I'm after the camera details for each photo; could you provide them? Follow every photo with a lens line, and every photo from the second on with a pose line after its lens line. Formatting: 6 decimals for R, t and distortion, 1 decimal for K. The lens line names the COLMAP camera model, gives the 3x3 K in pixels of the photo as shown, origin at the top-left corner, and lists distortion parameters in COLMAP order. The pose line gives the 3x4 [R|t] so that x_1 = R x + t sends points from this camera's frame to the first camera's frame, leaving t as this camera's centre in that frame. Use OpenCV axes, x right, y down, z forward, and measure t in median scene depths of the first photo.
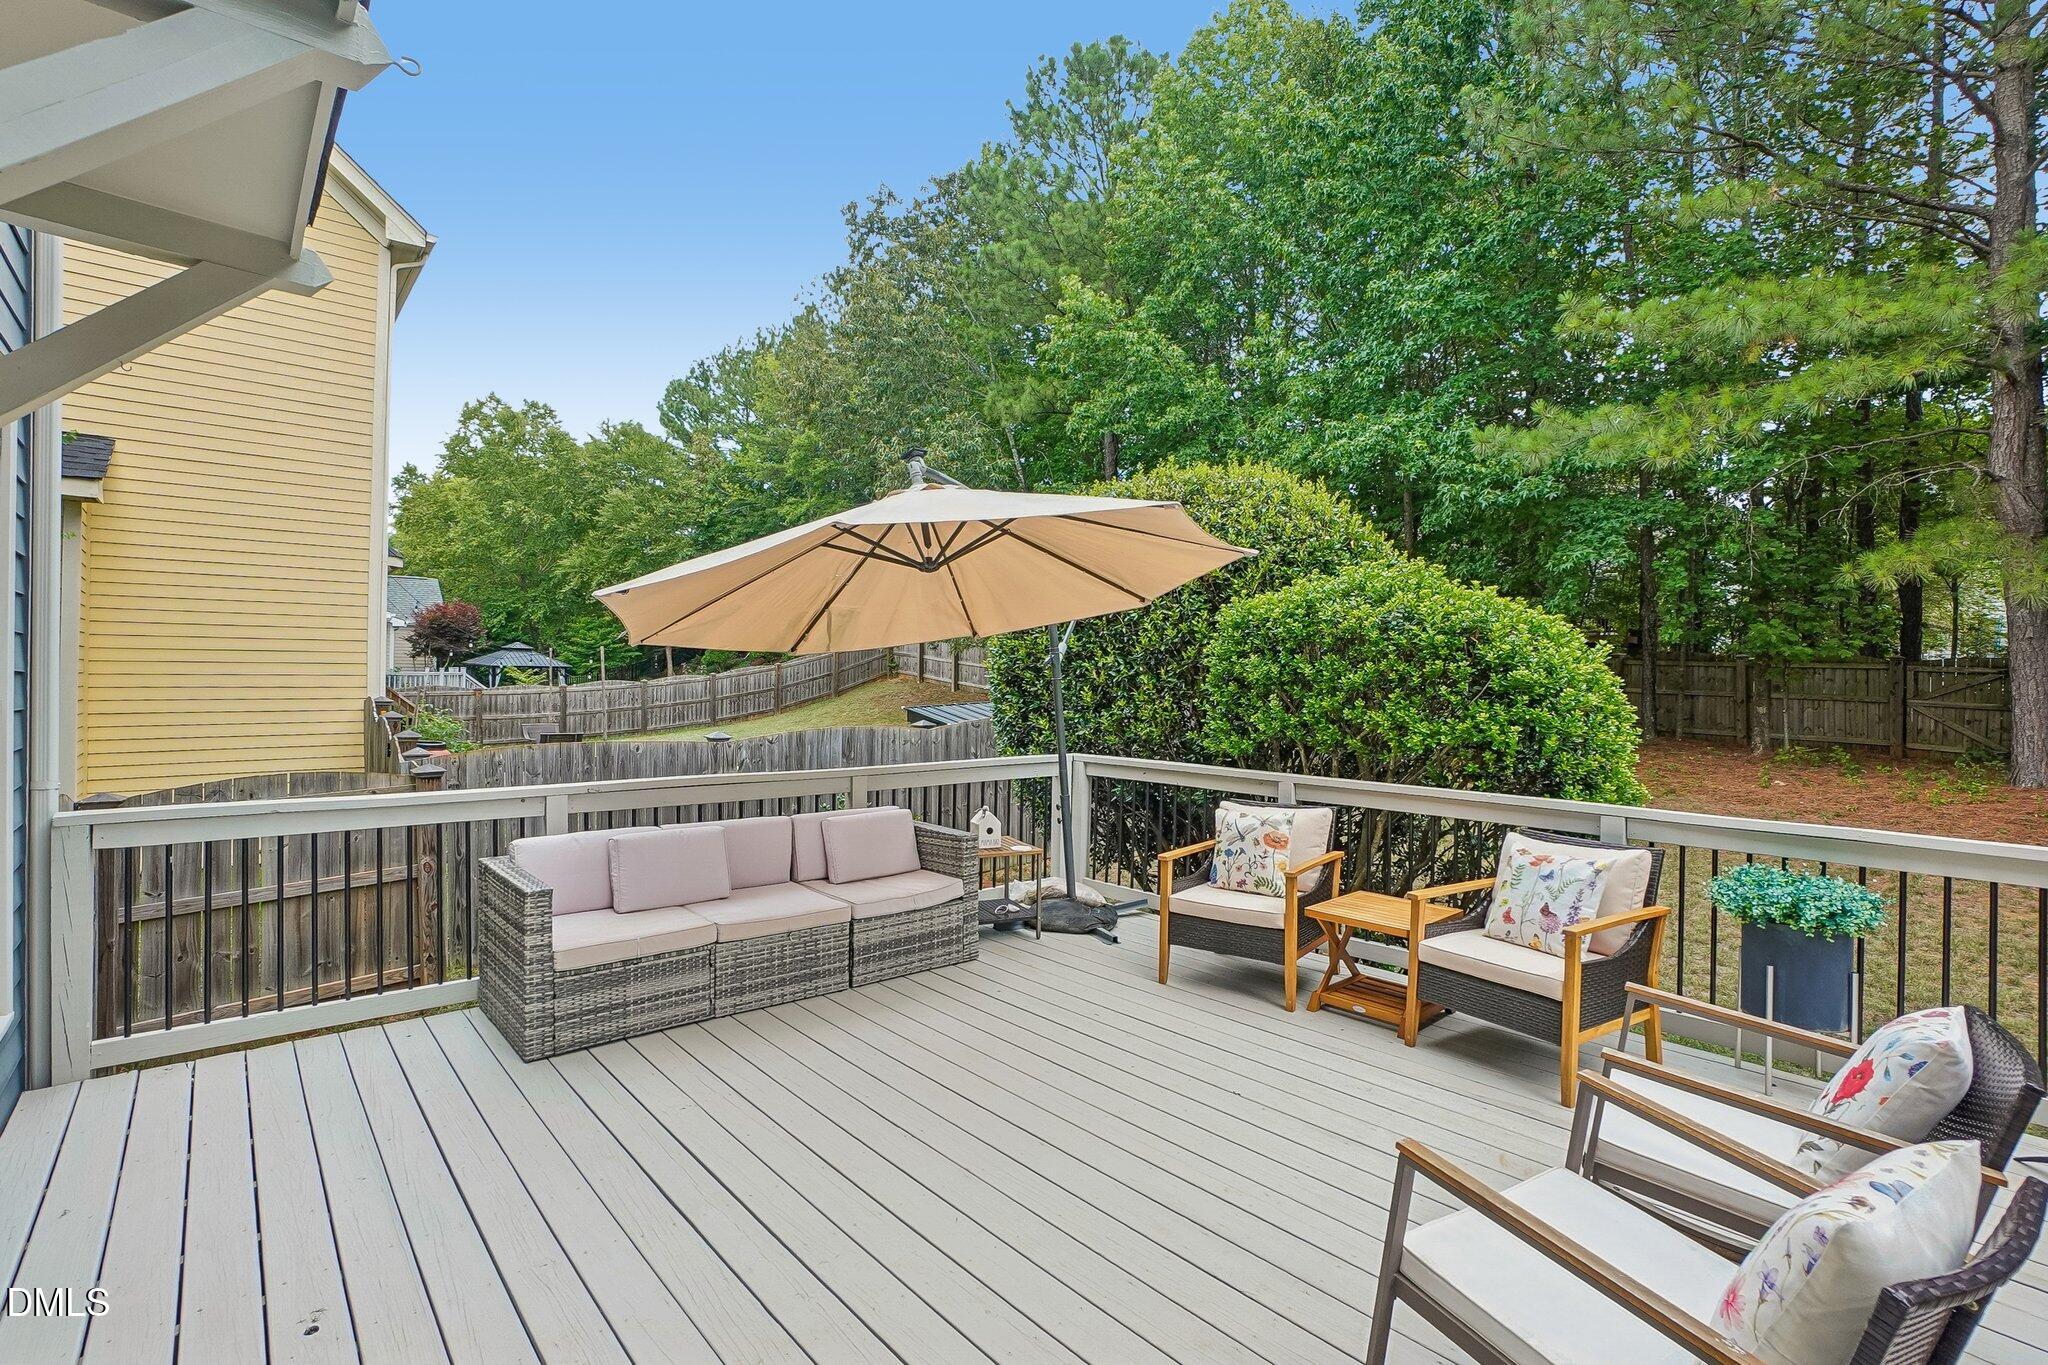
lens RADIAL K [[945.0, 0, 1024.0], [0, 945.0, 682.5], [0, 0, 1]] dist [-0.000928, -0.000196]
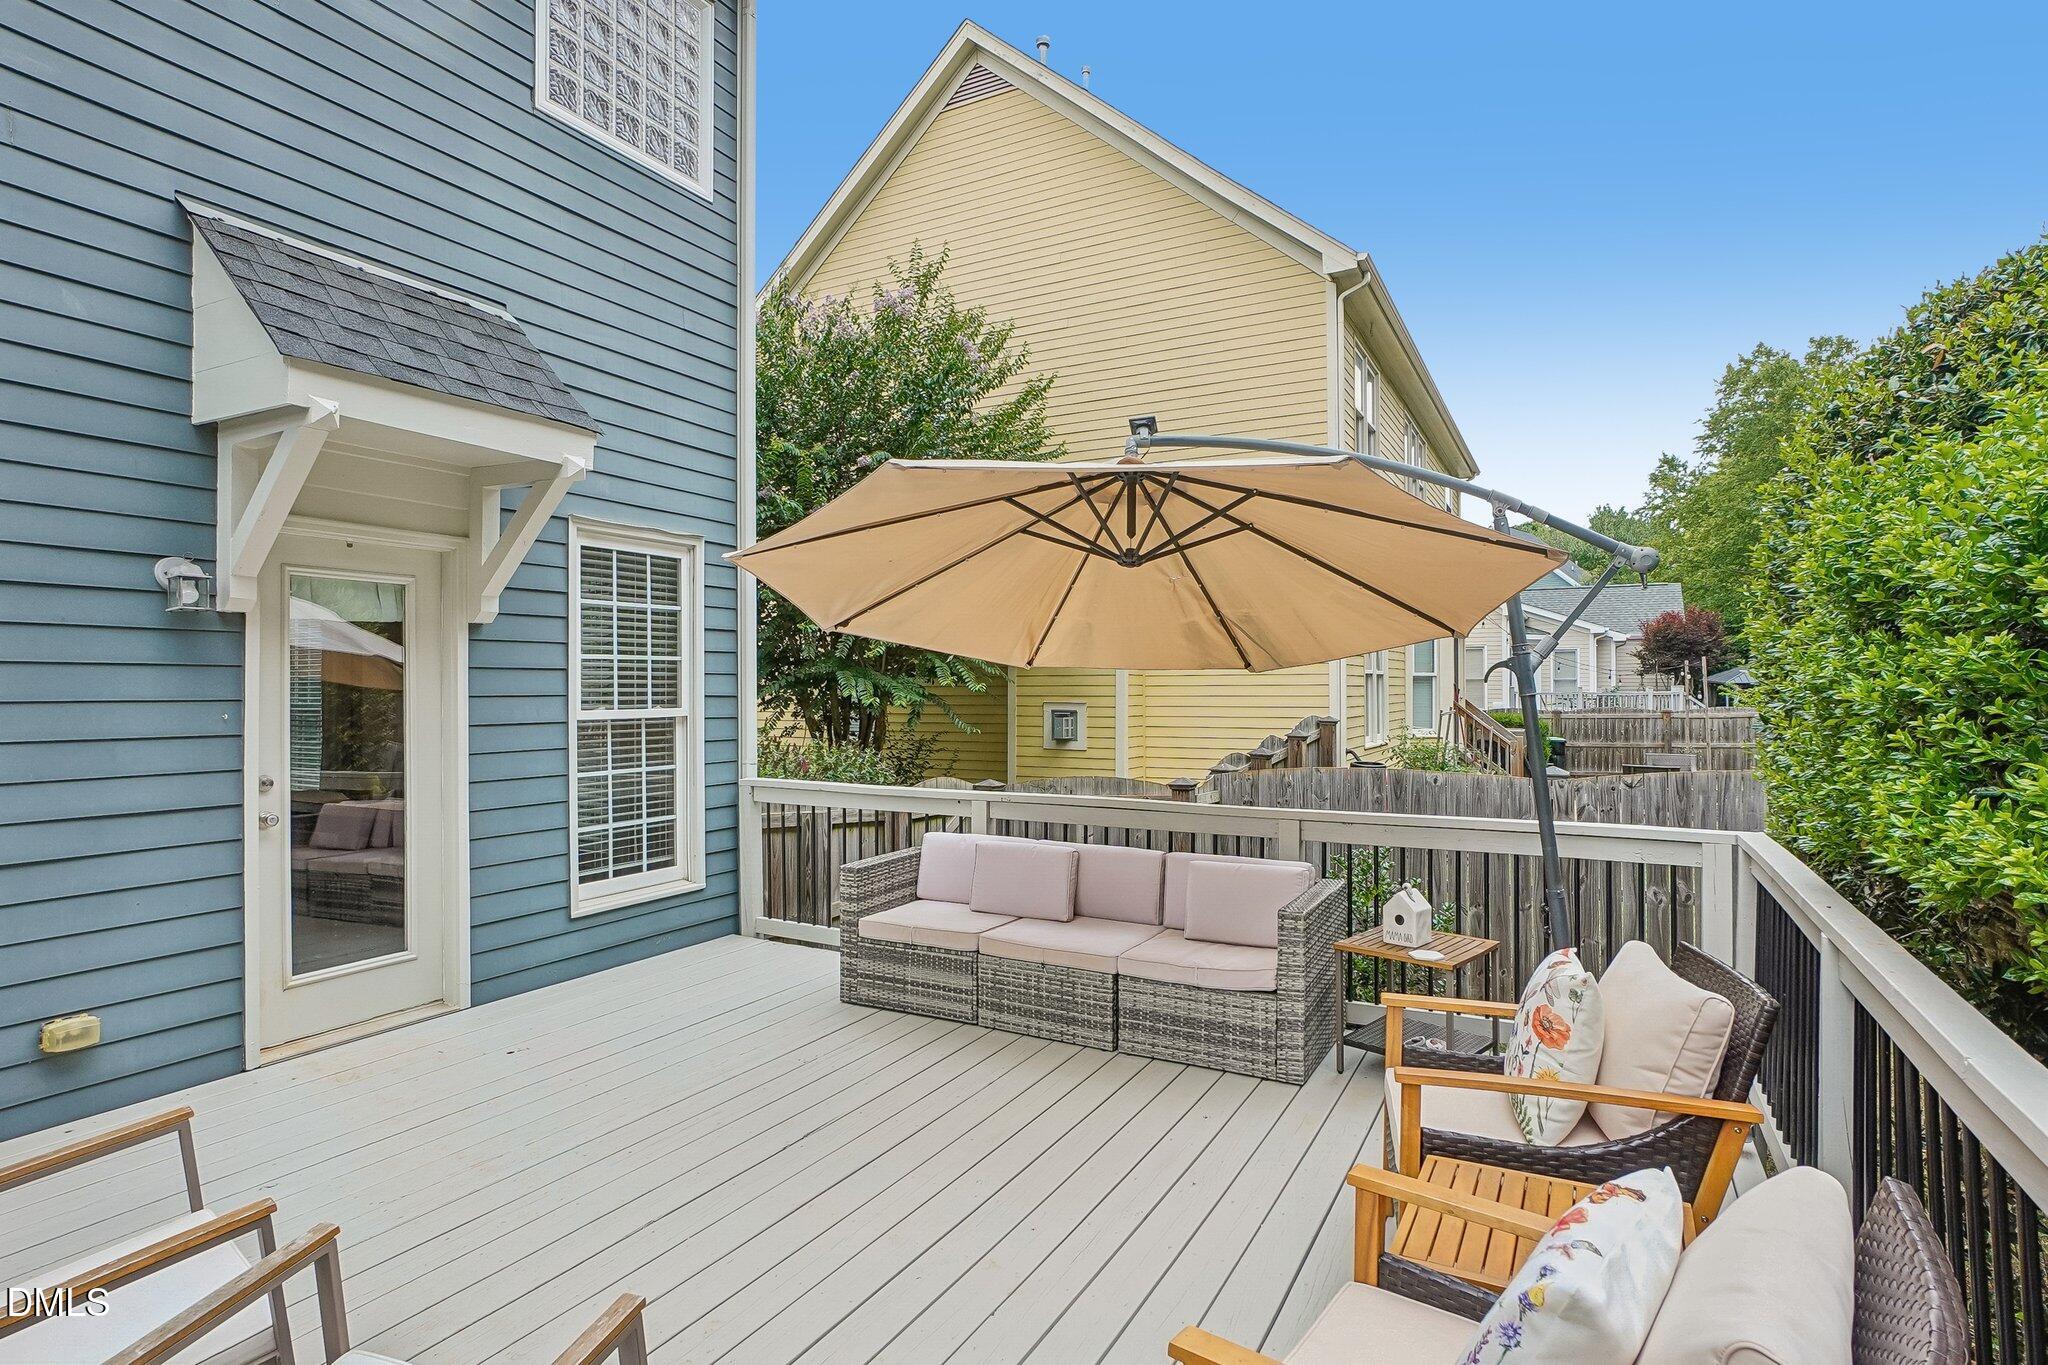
lens RADIAL K [[1083.9, 0, 1015.9], [0, 1083.9, 711.8], [0, 0, 1]] dist [0.030398, 0.000371]
pose [[0.360230, 0.012350, -0.932782, 0.594572], [-0.005839, 0.999923, 0.010984, -0.000912], [0.932845, 0.001489, 0.360274, 0.457183]]
